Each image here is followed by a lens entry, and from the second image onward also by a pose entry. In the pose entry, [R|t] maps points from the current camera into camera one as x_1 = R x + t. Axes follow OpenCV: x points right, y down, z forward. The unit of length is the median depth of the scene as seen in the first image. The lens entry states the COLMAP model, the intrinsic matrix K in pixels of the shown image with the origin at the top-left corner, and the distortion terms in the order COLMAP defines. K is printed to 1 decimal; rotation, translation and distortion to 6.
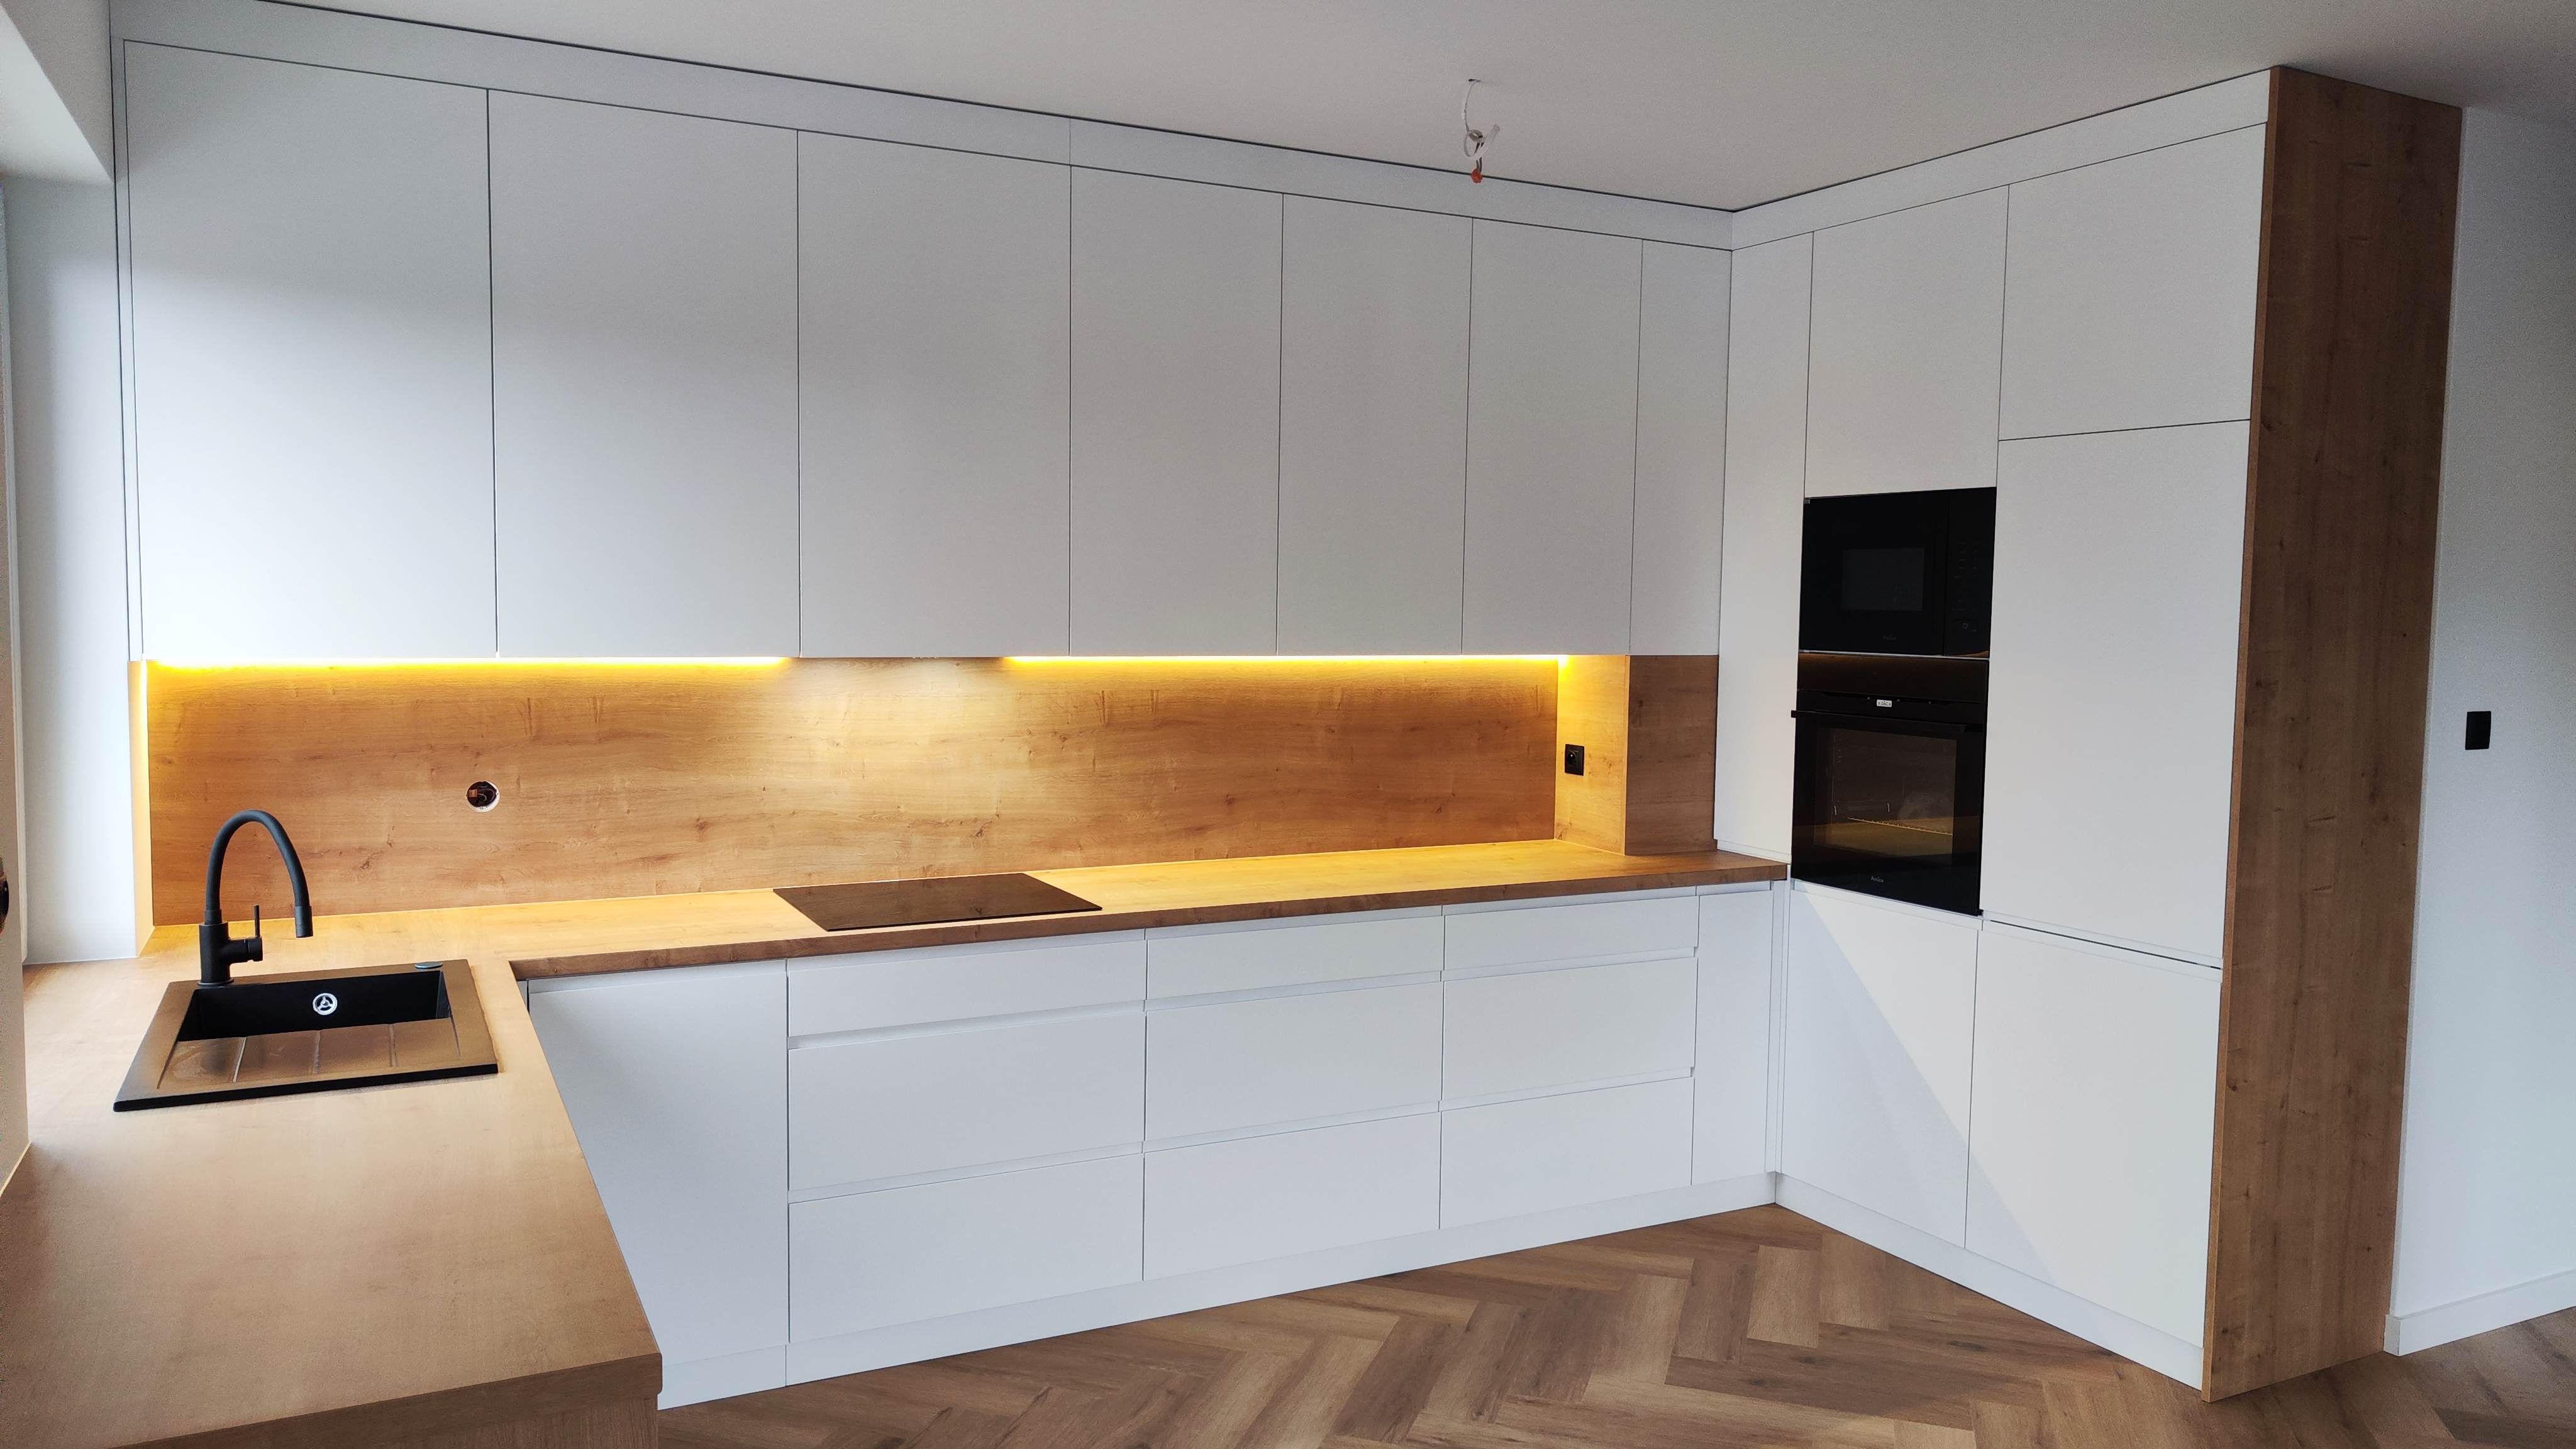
lens RADIAL K [[1769.6, 0, 1268.9], [0, 1769.6, 702.8], [0, 0, 1]] dist [0.017893, -0.013782]
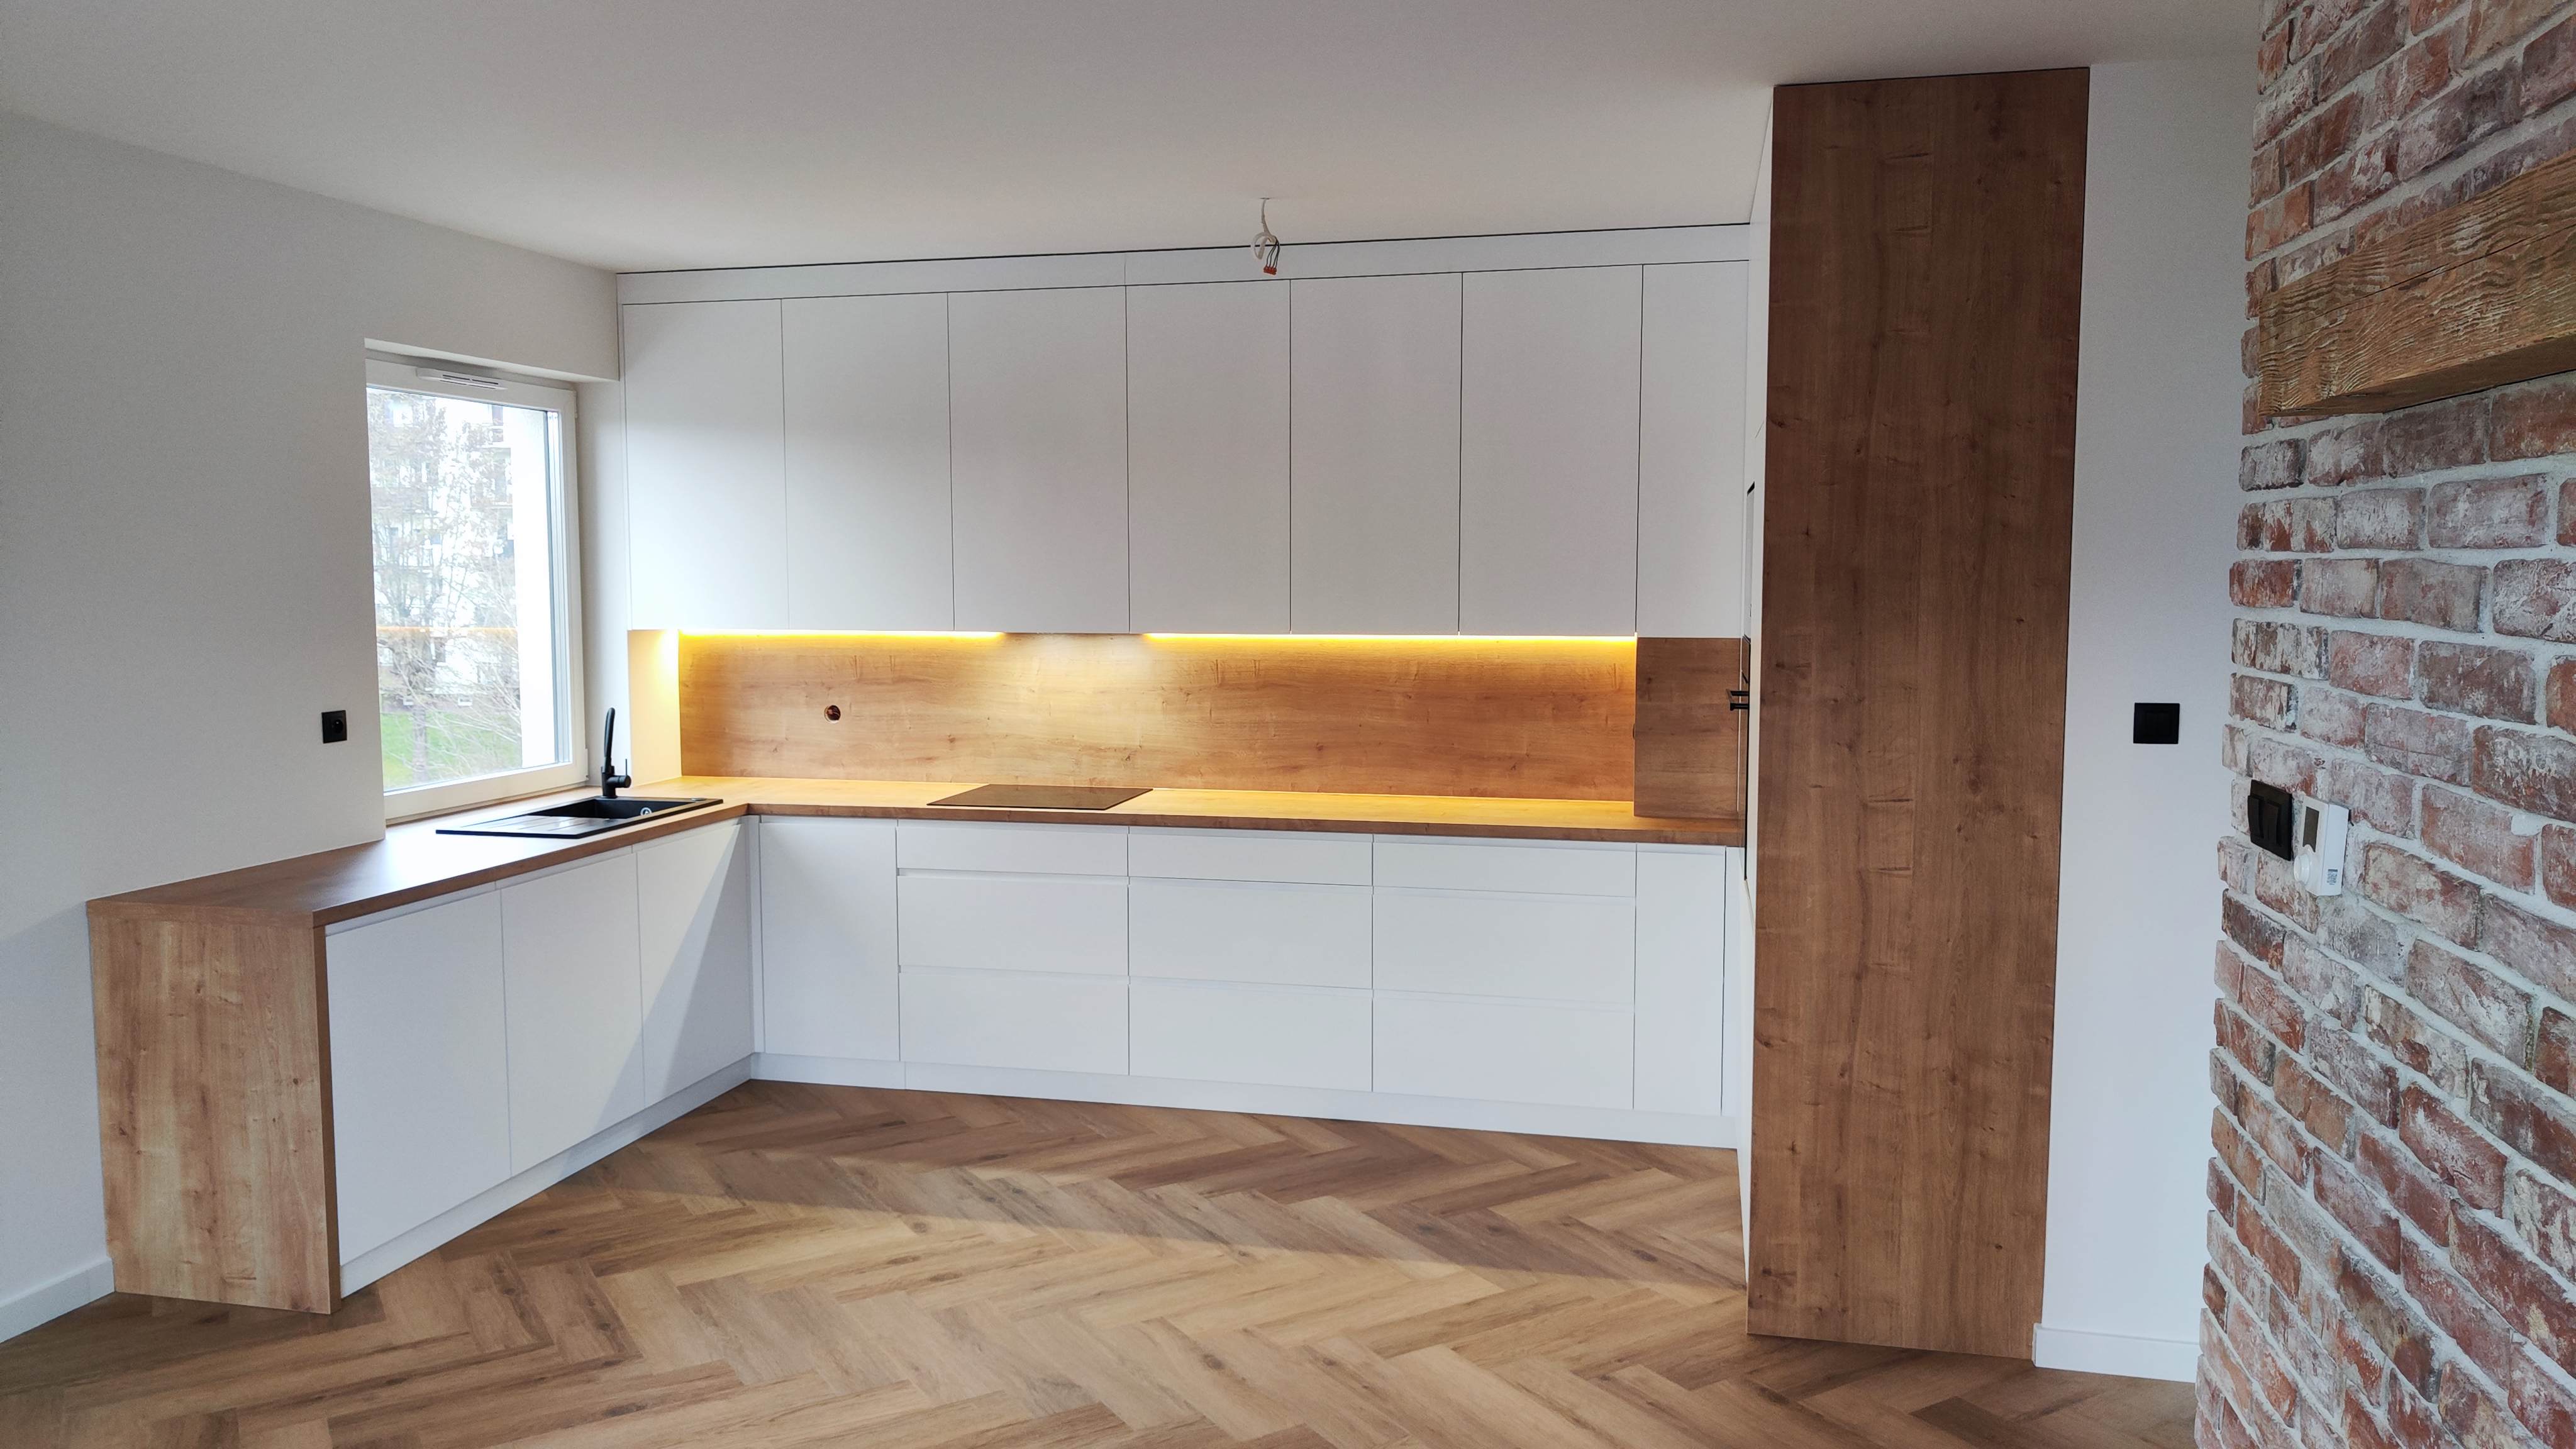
lens RADIAL K [[1769.6, 0, 1272.4], [0, 1769.6, 708.8], [0, 0, 1]] dist [0.017893, -0.013782]
pose [[0.764865, 0.034993, -0.643240, 0.929819], [-0.027678, 0.999387, 0.021455, 0.000782], [0.643596, 0.001393, 0.765364, -0.006625]]
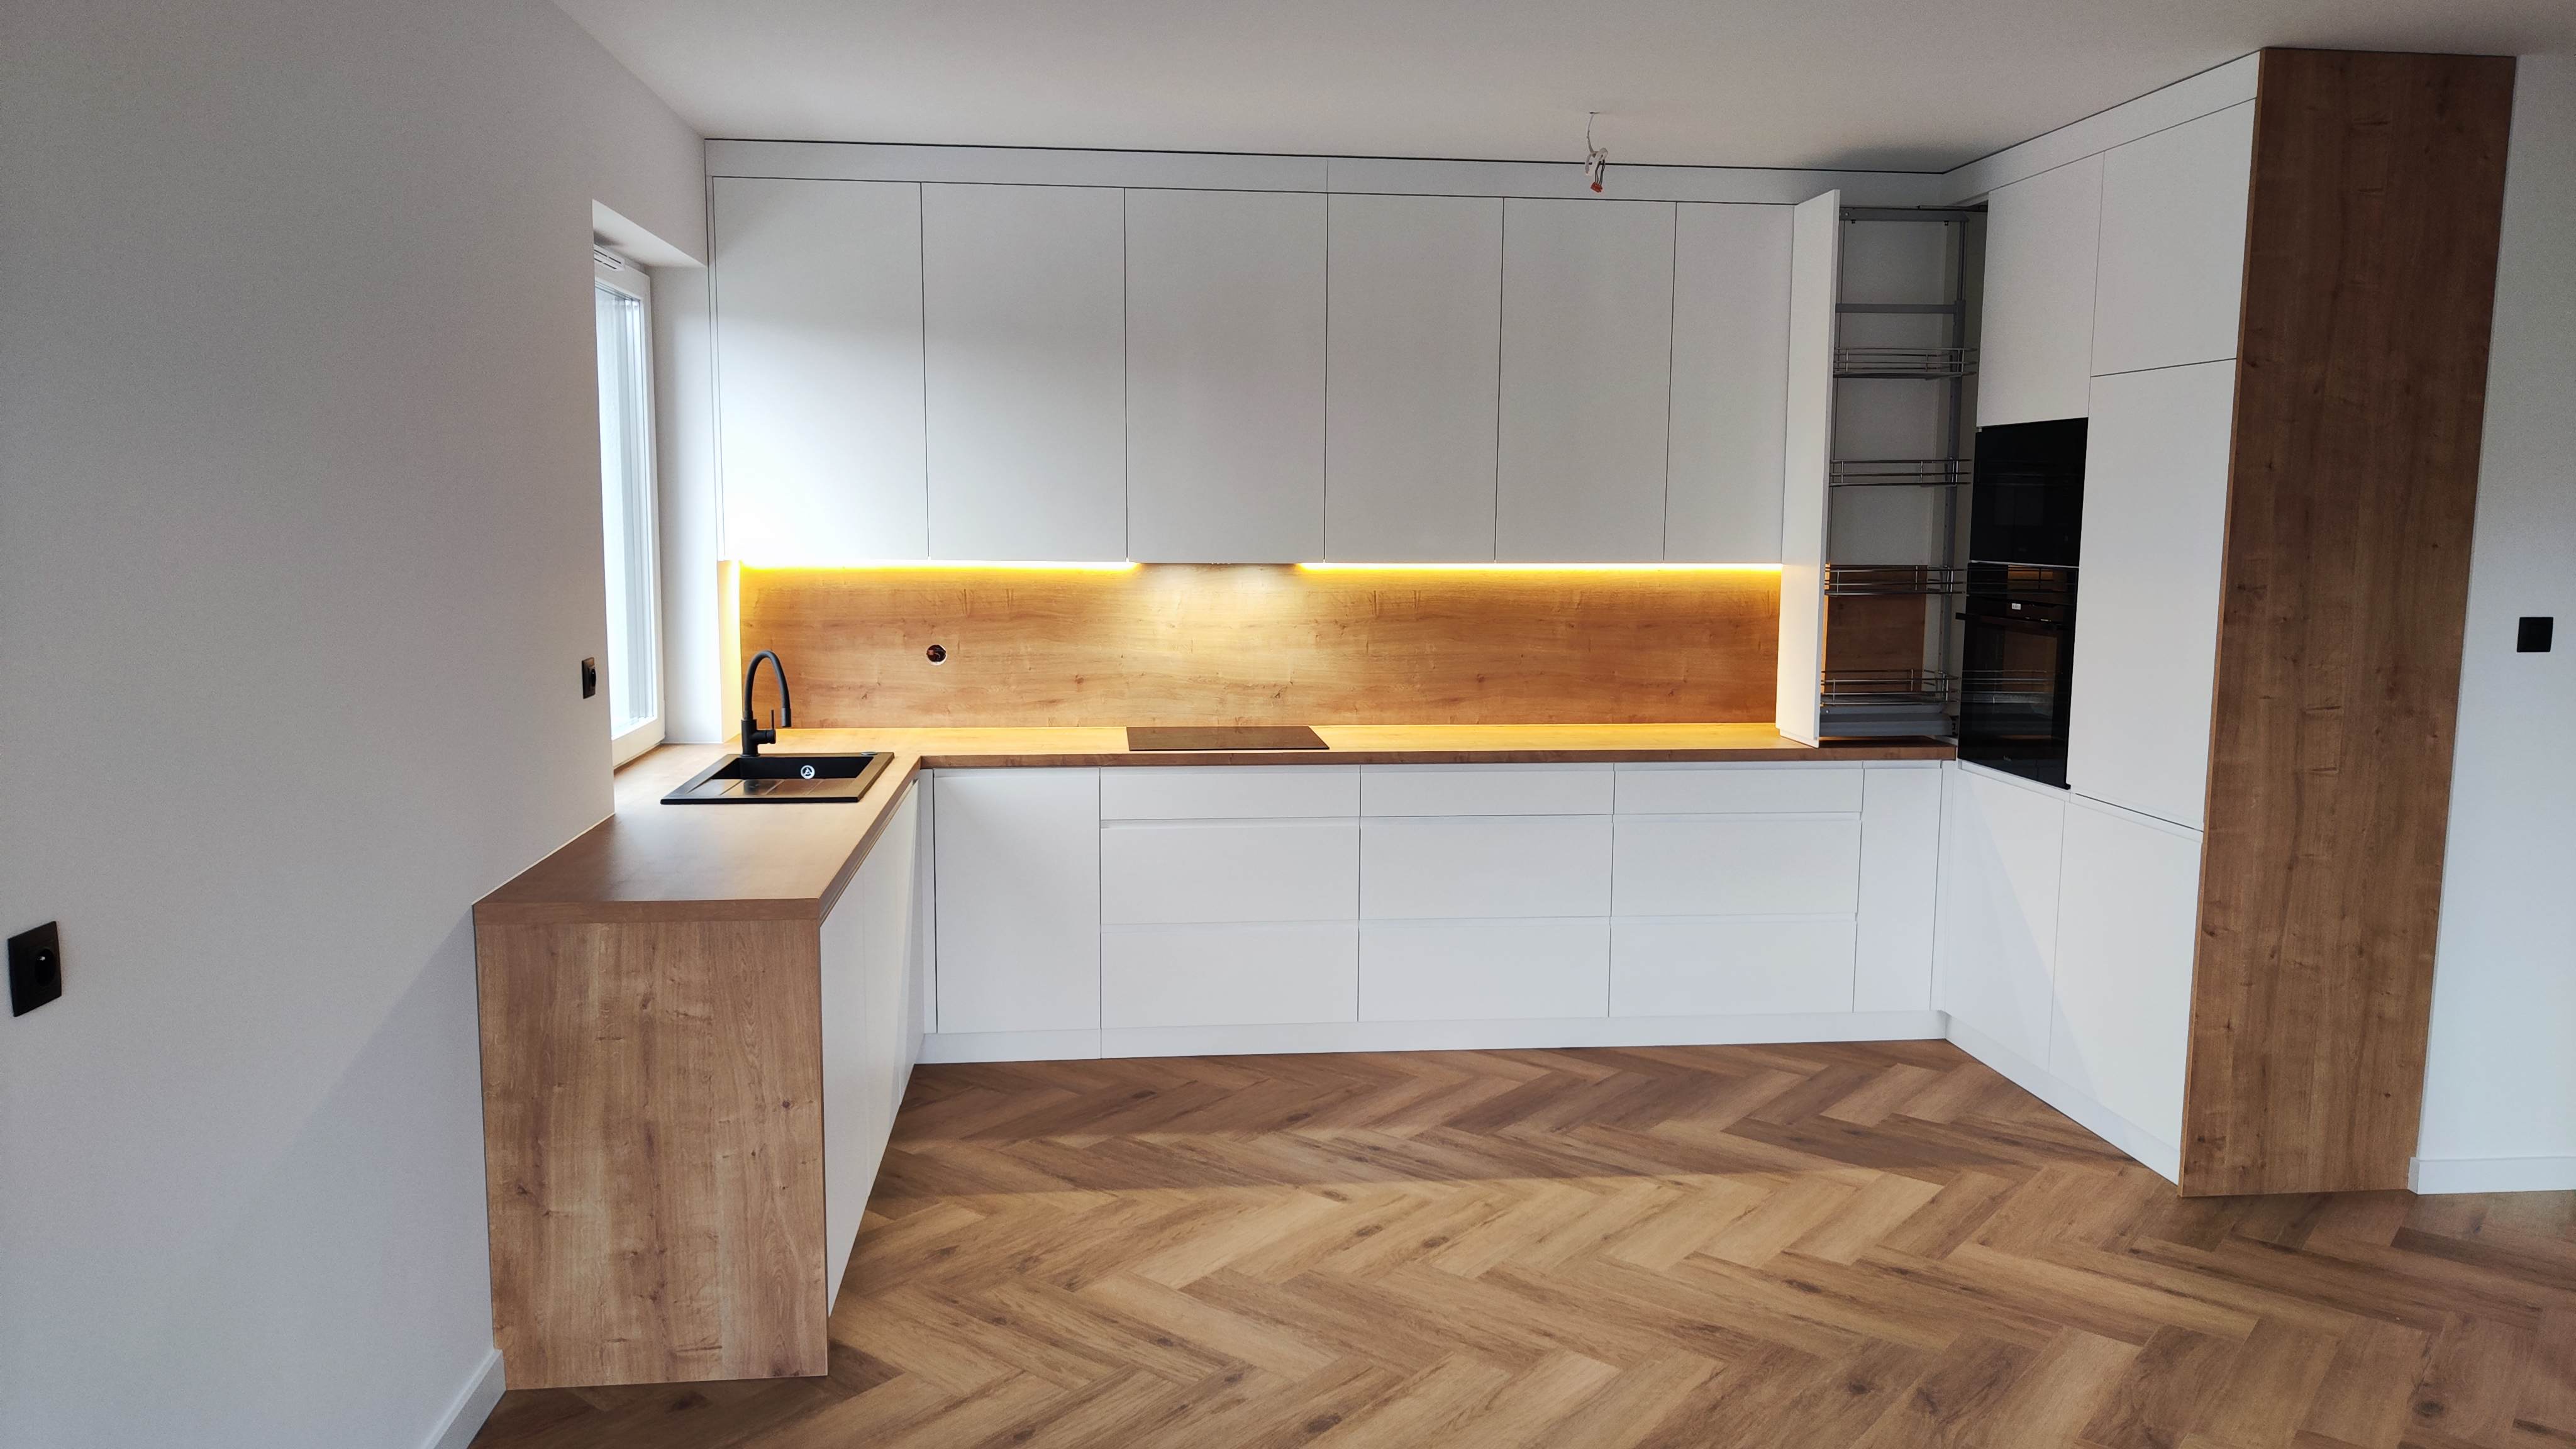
lens RADIAL K [[1769.6, 0, 1290.1], [0, 1769.6, 715.3], [0, 0, 1]] dist [0.017893, -0.013782]
pose [[0.933990, 0.033966, -0.355680, 0.362244], [-0.015769, 0.998420, 0.053937, 0.018309], [0.356950, -0.044767, 0.933050, -0.282094]]
